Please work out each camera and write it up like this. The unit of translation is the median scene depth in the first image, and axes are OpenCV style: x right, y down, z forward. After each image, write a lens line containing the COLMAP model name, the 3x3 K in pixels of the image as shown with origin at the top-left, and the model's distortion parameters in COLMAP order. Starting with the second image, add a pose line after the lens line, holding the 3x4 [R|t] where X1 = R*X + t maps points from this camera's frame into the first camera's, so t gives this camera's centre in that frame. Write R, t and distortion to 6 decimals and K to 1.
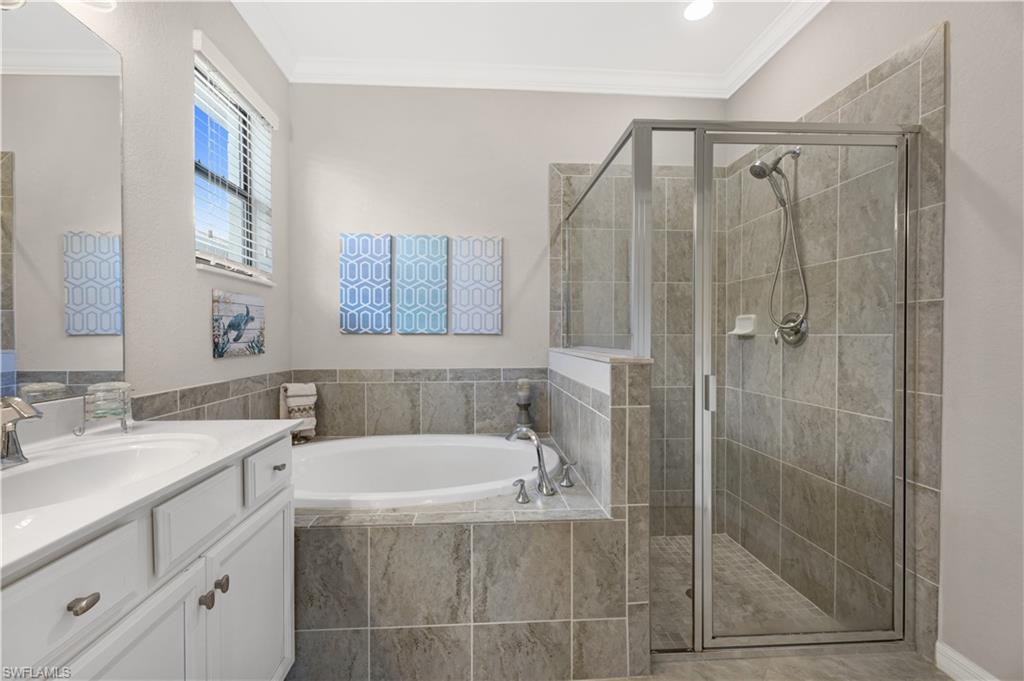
lens RADIAL K [[412.3, 0, 505.8], [0, 412.3, 340.0], [0, 0, 1]] dist [0.006019, -0.001870]
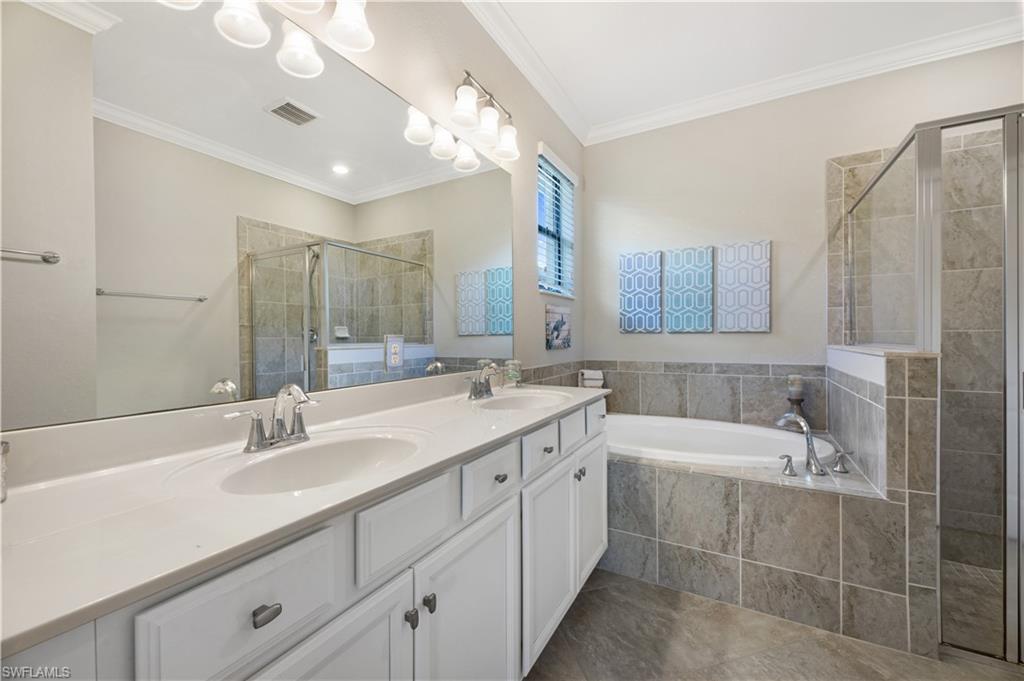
lens RADIAL K [[412.3, 0, 509.2], [0, 412.3, 338.0], [0, 0, 1]] dist [0.006019, -0.001870]
pose [[0.834929, -0.002977, -0.550350, 0.021864], [0.000181, 0.999987, -0.005135, 0.010231], [0.550358, 0.004188, 0.834918, -0.380923]]
